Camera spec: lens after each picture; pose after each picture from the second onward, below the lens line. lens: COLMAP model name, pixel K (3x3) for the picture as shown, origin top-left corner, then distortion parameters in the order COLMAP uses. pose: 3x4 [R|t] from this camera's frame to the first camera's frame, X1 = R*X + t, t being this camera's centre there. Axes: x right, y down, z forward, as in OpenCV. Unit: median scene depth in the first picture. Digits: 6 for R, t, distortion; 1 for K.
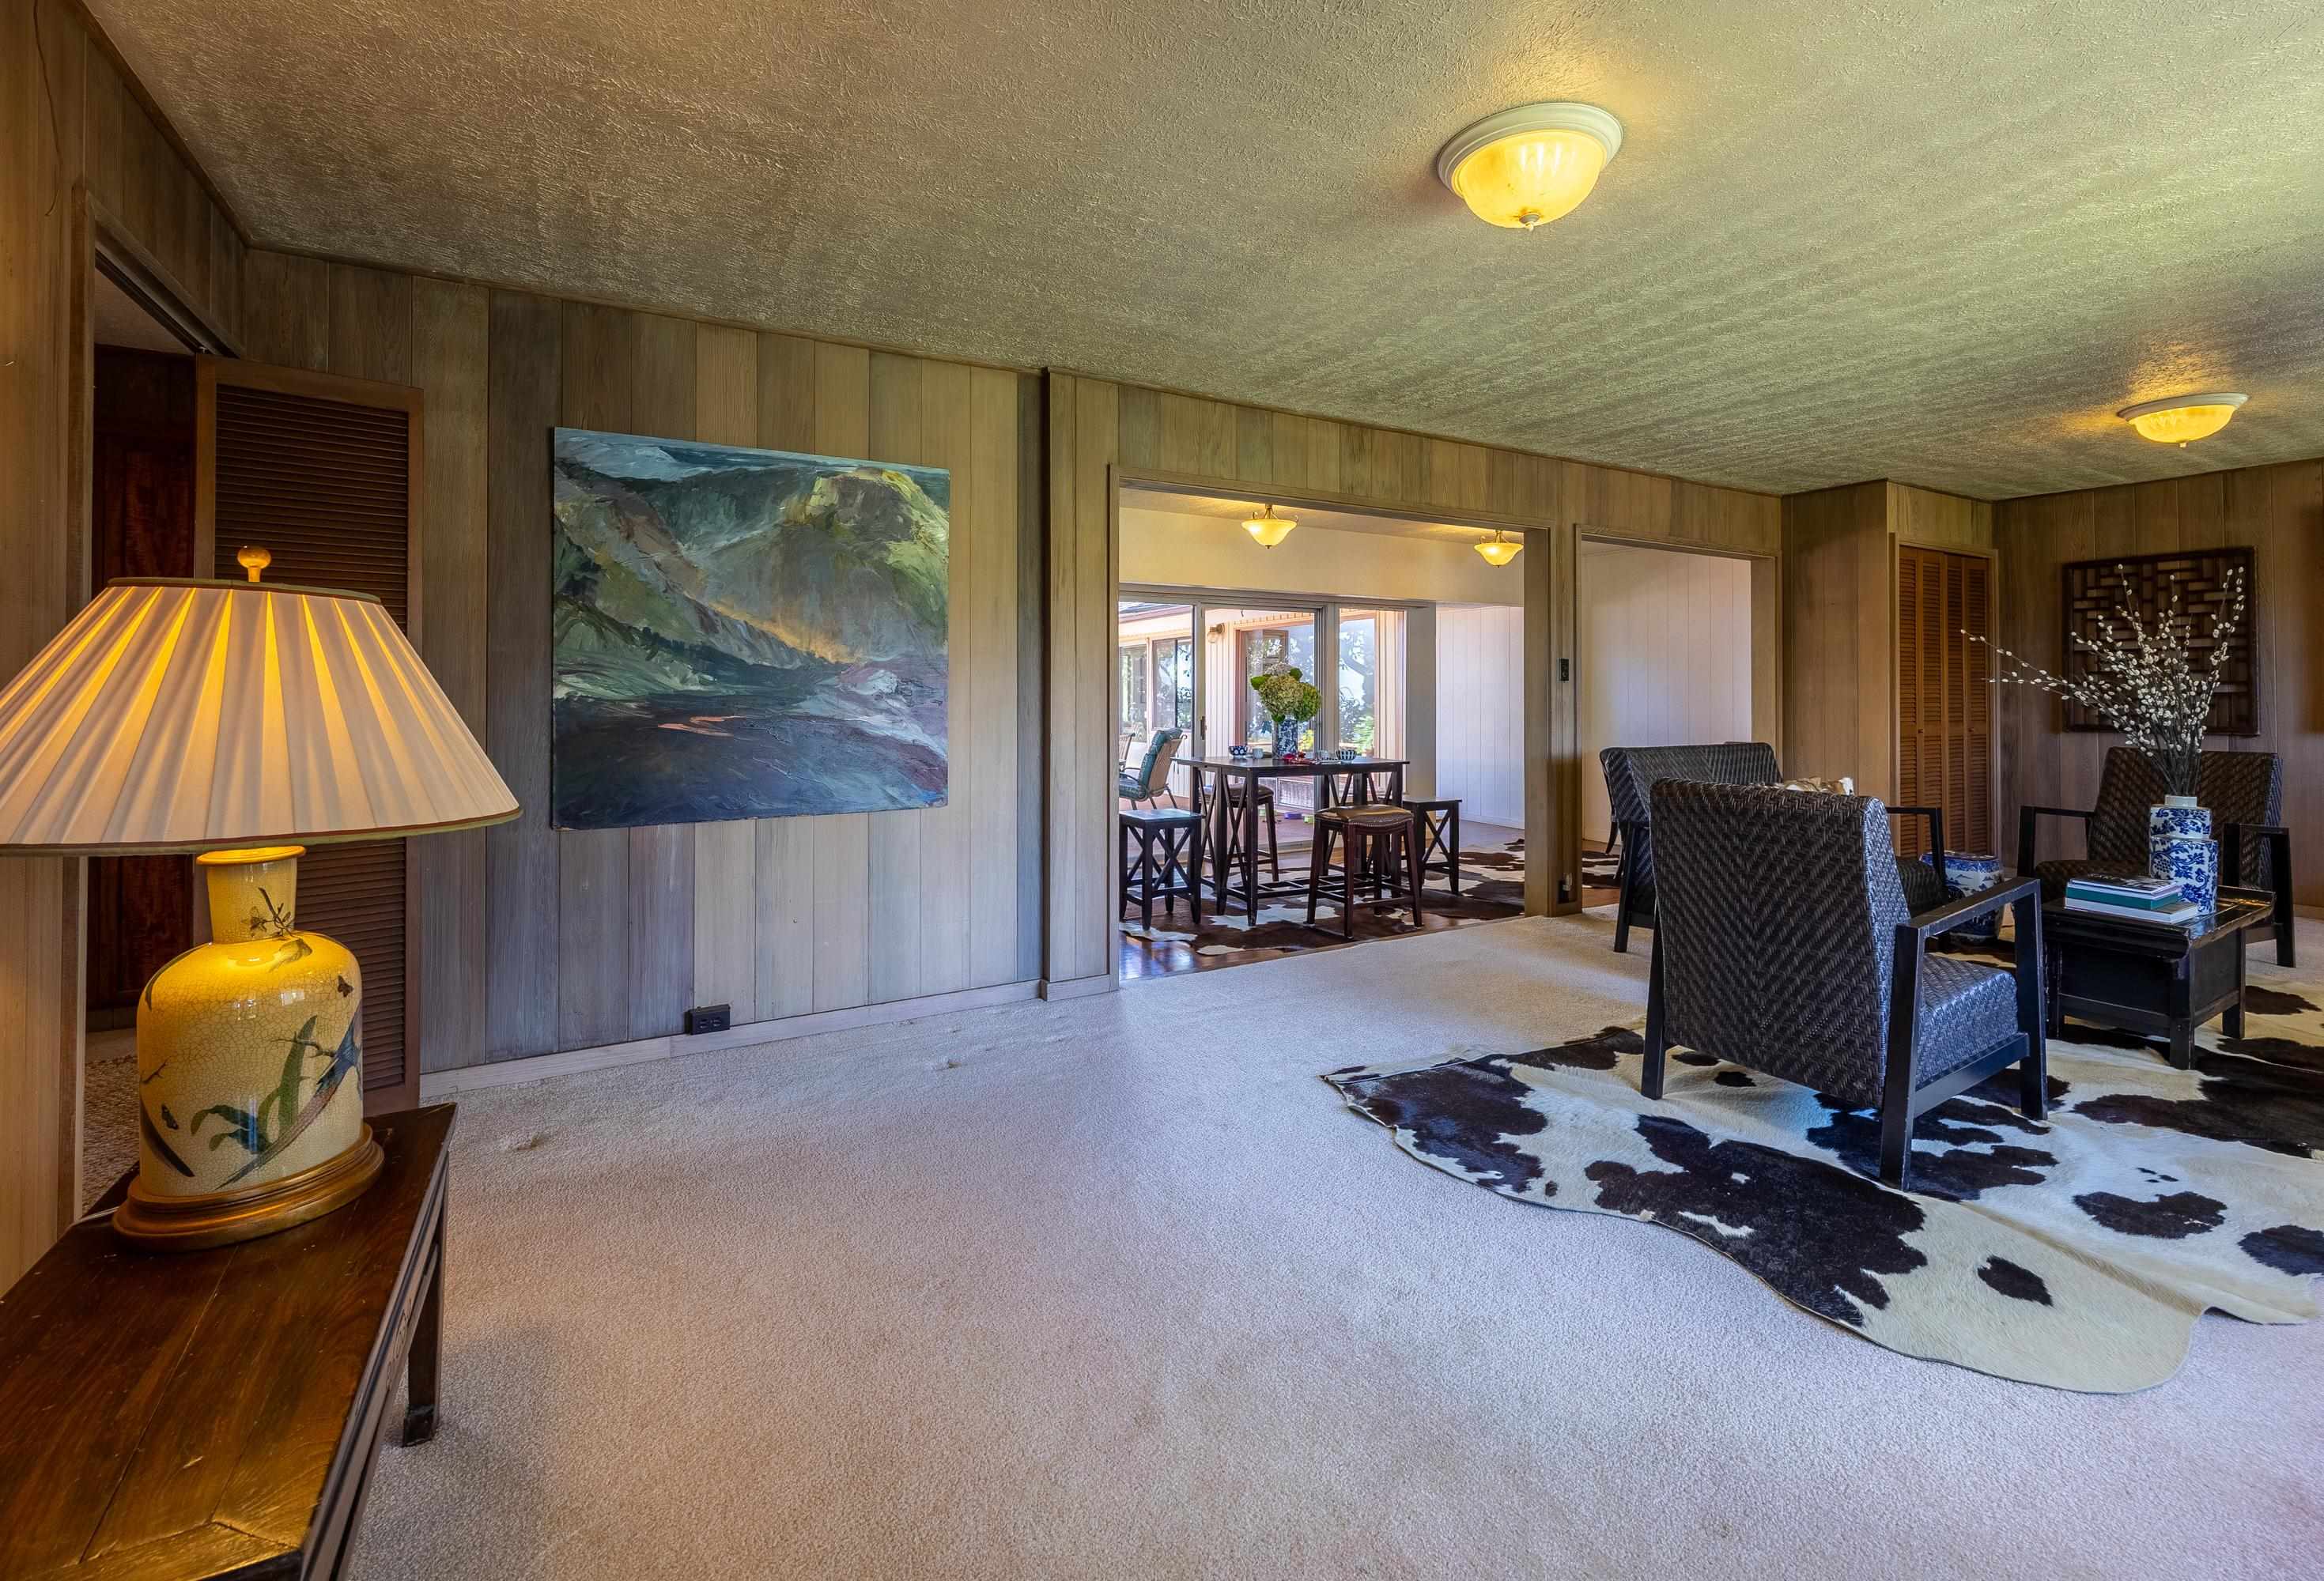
lens RADIAL K [[1017.7, 0, 1177.6], [0, 1017.7, 675.6], [0, 0, 1]] dist [0.001488, -0.000247]
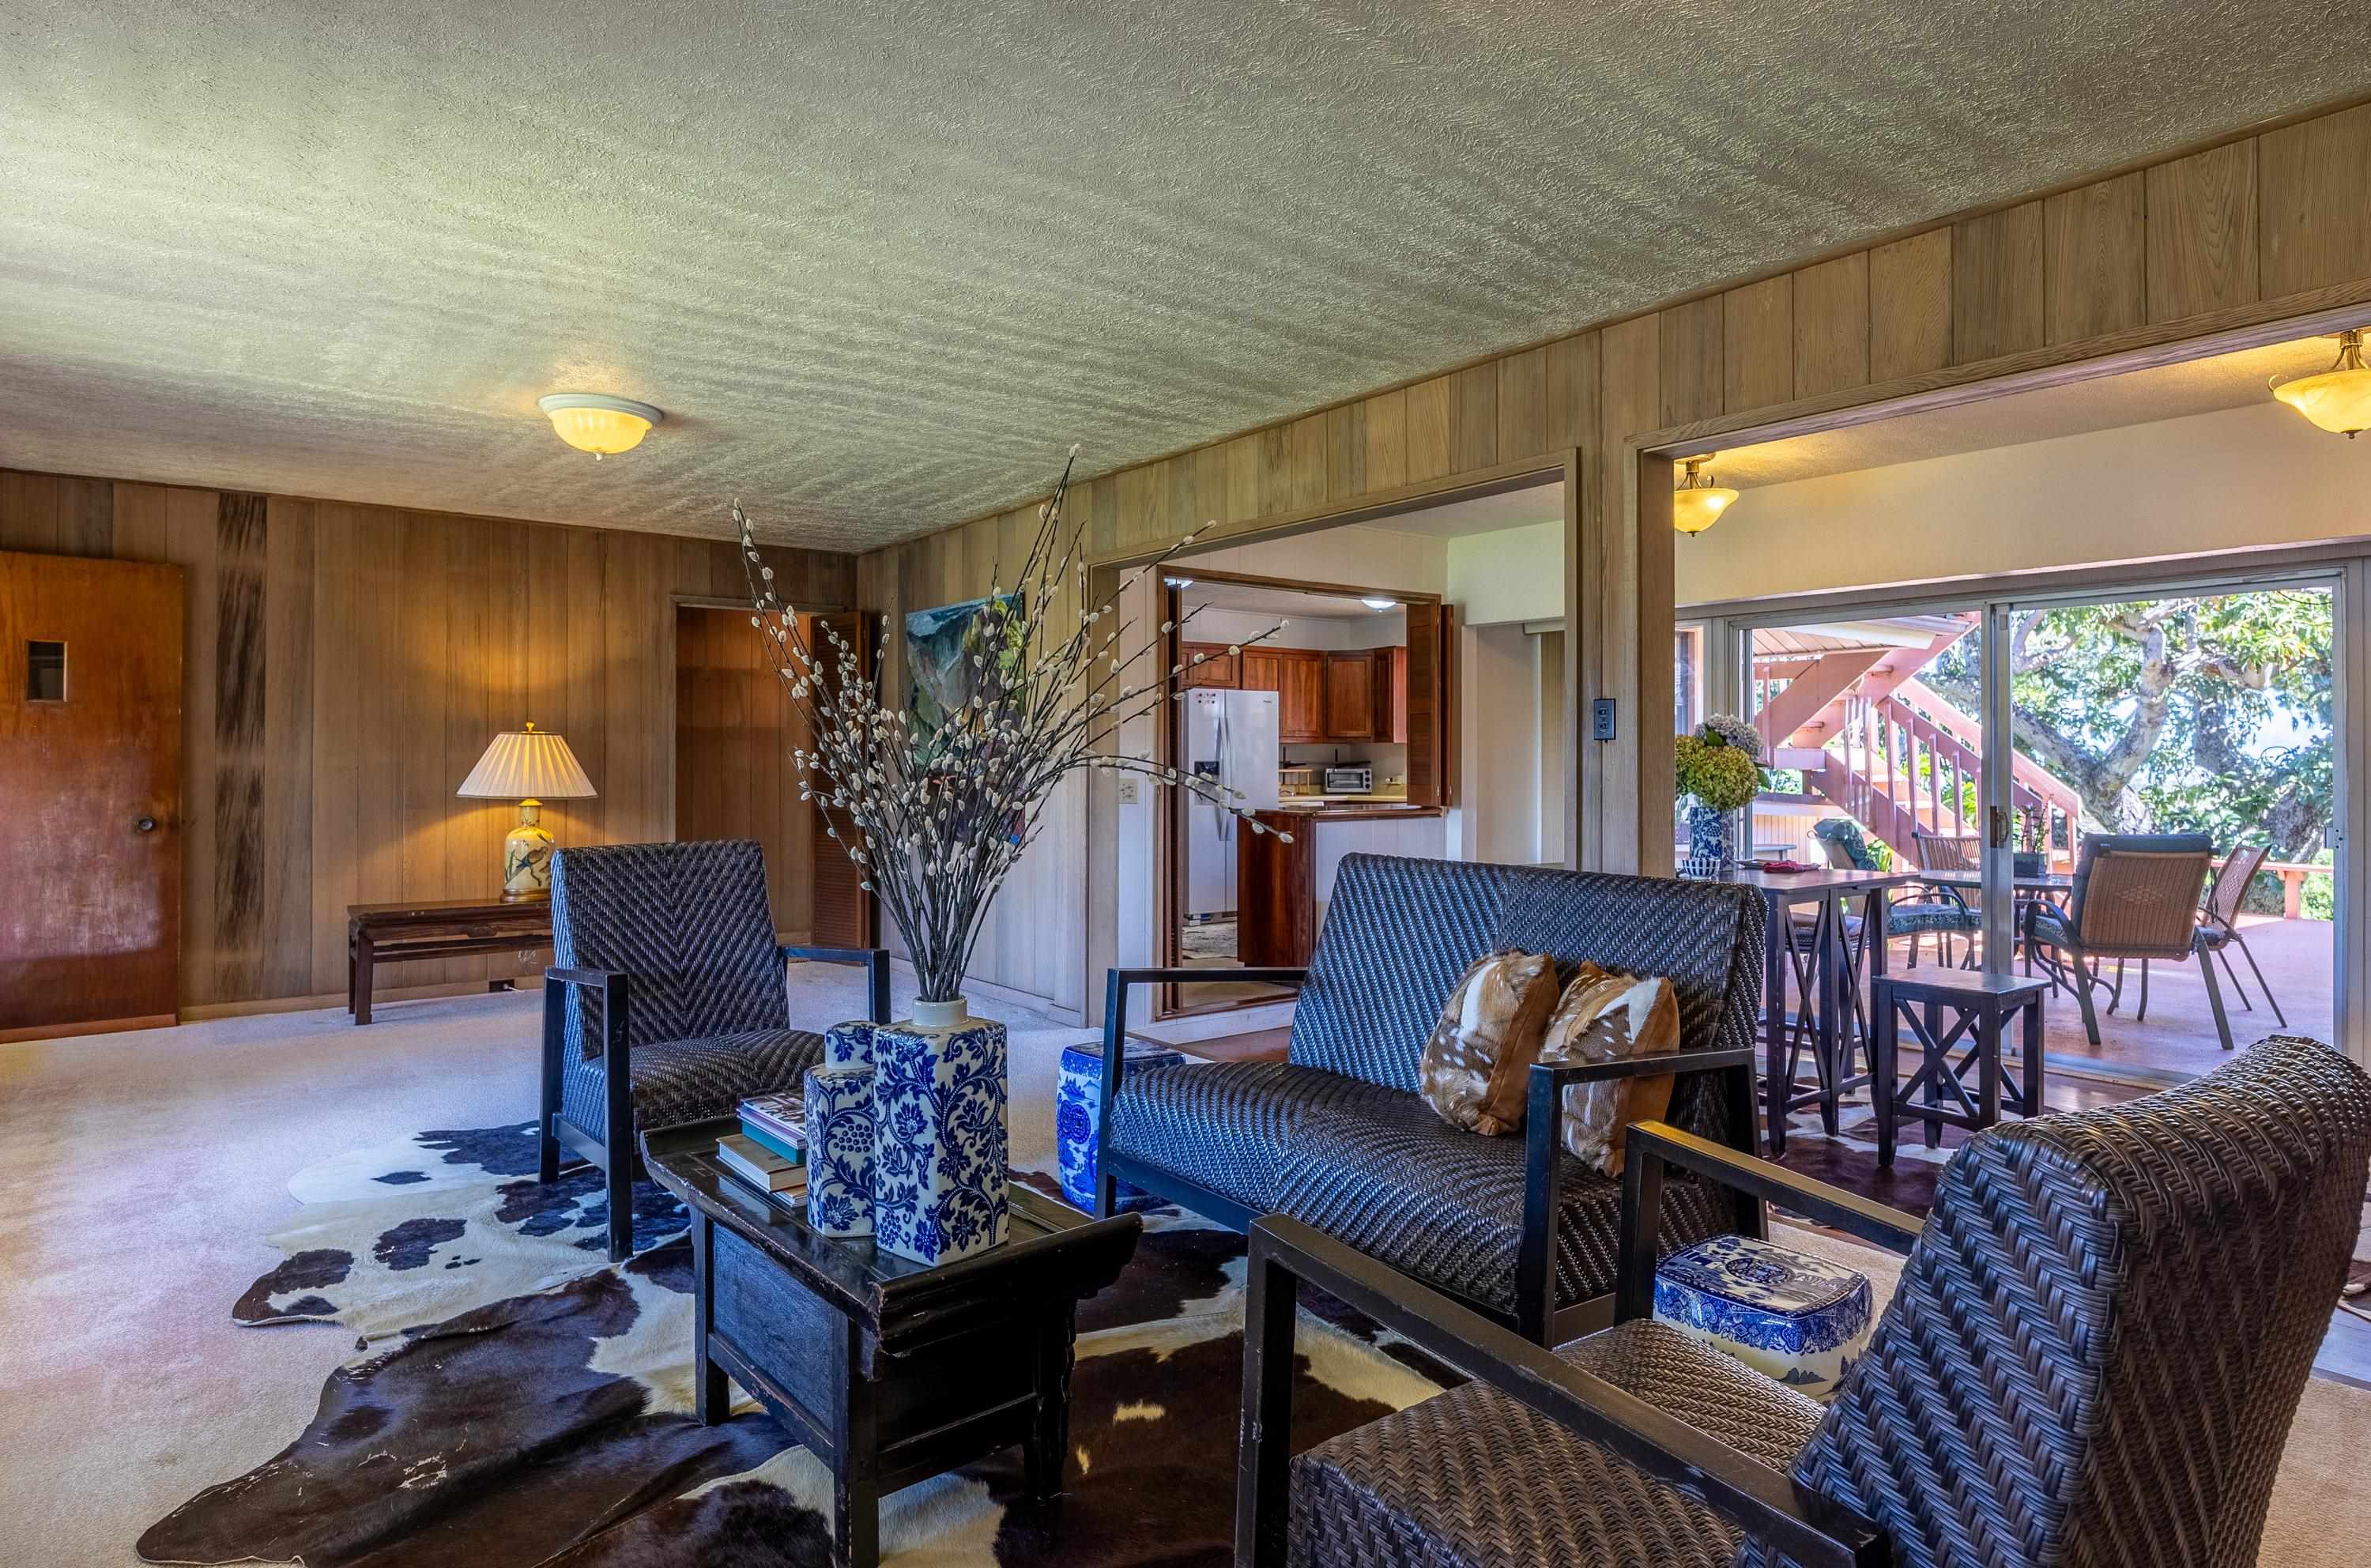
lens RADIAL K [[1330.5, 0, 1185.5], [0, 1330.5, 784.0], [0, 0, 1]] dist [0.002959, 0.000914]
pose [[0.124072, 0.016331, -0.992139, 1.615854], [0.011743, 0.999770, 0.017925, 0.017865], [0.992204, -0.013875, 0.123852, 1.080652]]
